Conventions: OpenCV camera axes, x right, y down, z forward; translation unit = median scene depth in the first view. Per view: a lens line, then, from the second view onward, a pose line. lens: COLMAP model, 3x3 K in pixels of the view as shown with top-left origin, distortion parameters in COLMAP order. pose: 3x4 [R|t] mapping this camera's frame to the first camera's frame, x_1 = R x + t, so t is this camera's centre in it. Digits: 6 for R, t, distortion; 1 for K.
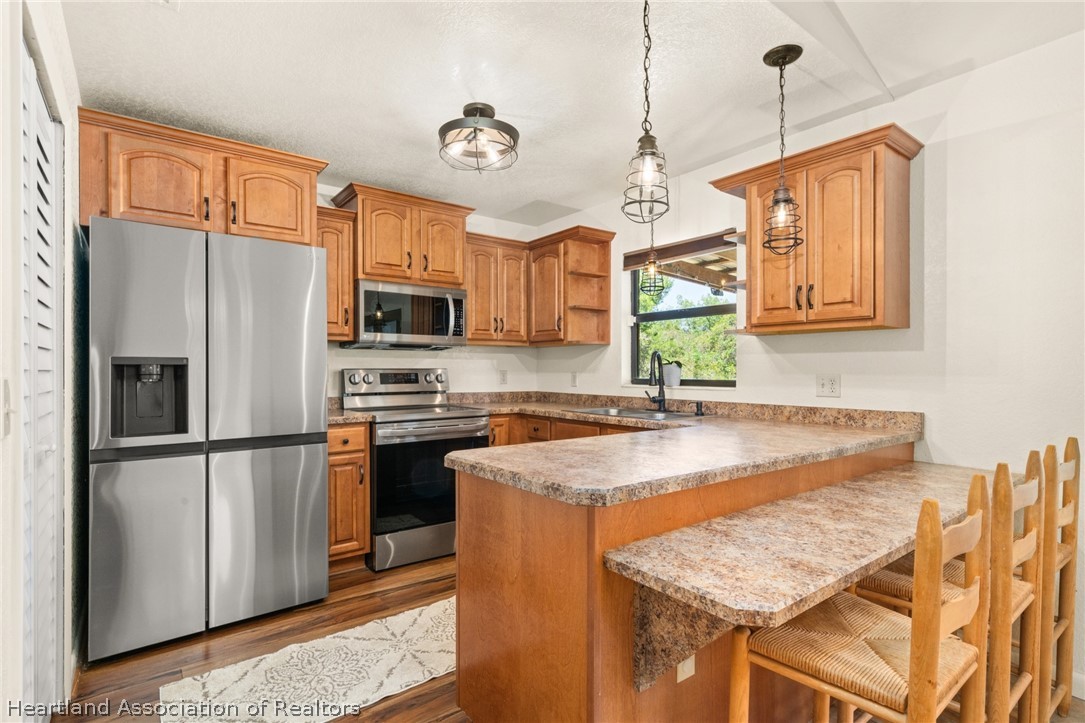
lens RADIAL K [[521.8, 0, 532.6], [0, 521.8, 370.3], [0, 0, 1]] dist [-0.000141, -0.000055]
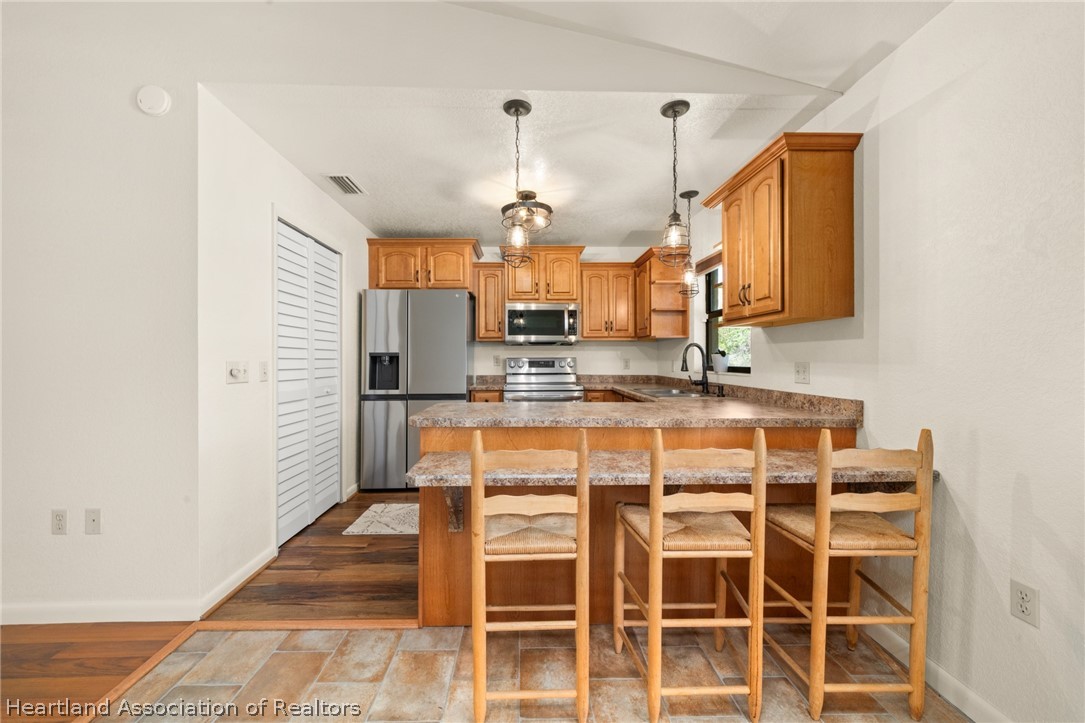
lens RADIAL K [[416.2, 0, 532.8], [0, 416.2, 358.5], [0, 0, 1]] dist [-0.000716, -0.000161]
pose [[0.813318, -0.000819, -0.581818, 0.459115], [-0.000215, 0.999999, -0.001708, 0.001213], [0.581819, 0.001514, 0.813317, -0.011621]]
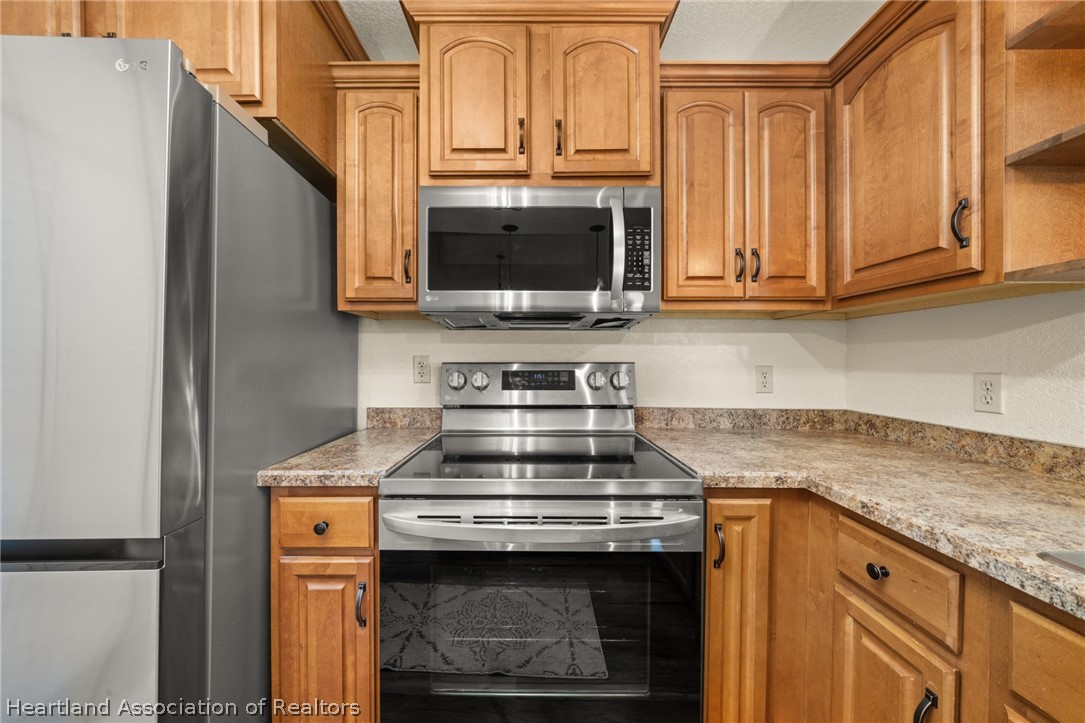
lens RADIAL K [[371.3, 0, 532.2], [0, 371.3, 360.1], [0, 0, 1]] dist [-0.006660, -0.000012]
pose [[0.799107, 0.002406, -0.601184, -0.024578], [-0.003806, 0.999992, -0.001057, -0.005264], [0.601177, 0.003133, 0.799110, 0.716083]]
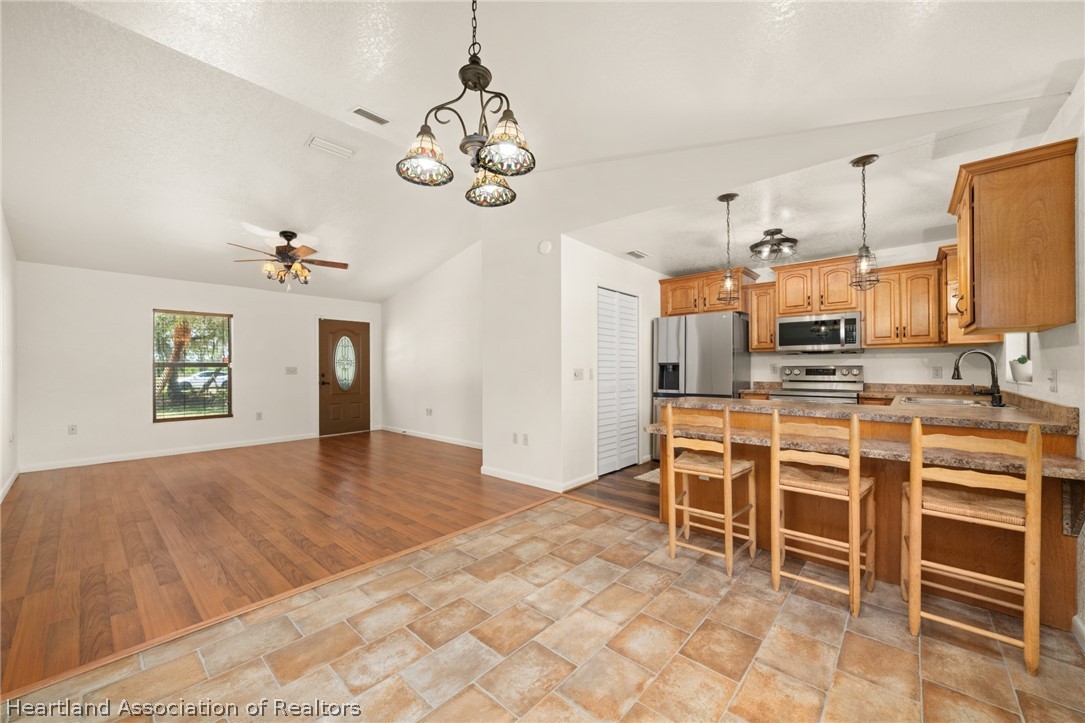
lens RADIAL K [[414.9, 0, 533.1], [0, 414.9, 367.0], [0, 0, 1]] dist [-0.000744, -0.000045]
pose [[0.185935, -0.002779, -0.982558, 0.874062], [0.000794, 0.999996, -0.002678, 0.002981], [0.982562, -0.000282, 0.185937, -0.107948]]
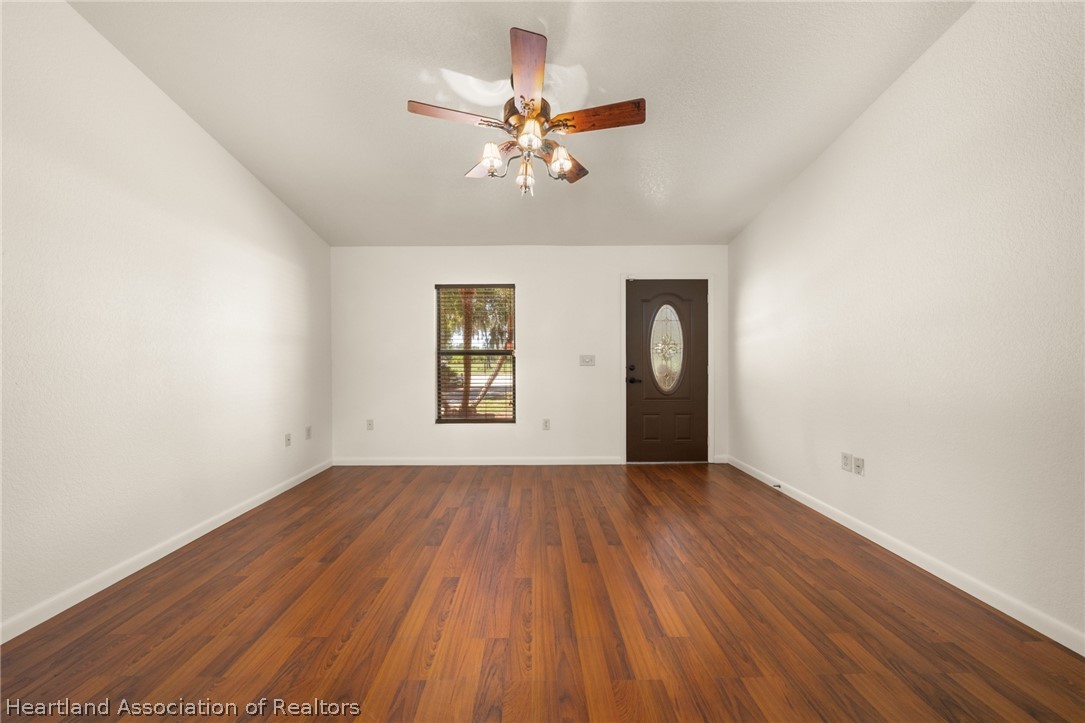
lens RADIAL K [[371.3, 0, 532.2], [0, 371.3, 360.1], [0, 0, 1]] dist [-0.006660, -0.000012]
pose [[-0.601795, 0.007488, -0.798616, -0.215696], [0.000752, 0.999961, 0.008809, 0.002054], [0.798651, 0.004700, -0.601777, -0.295624]]
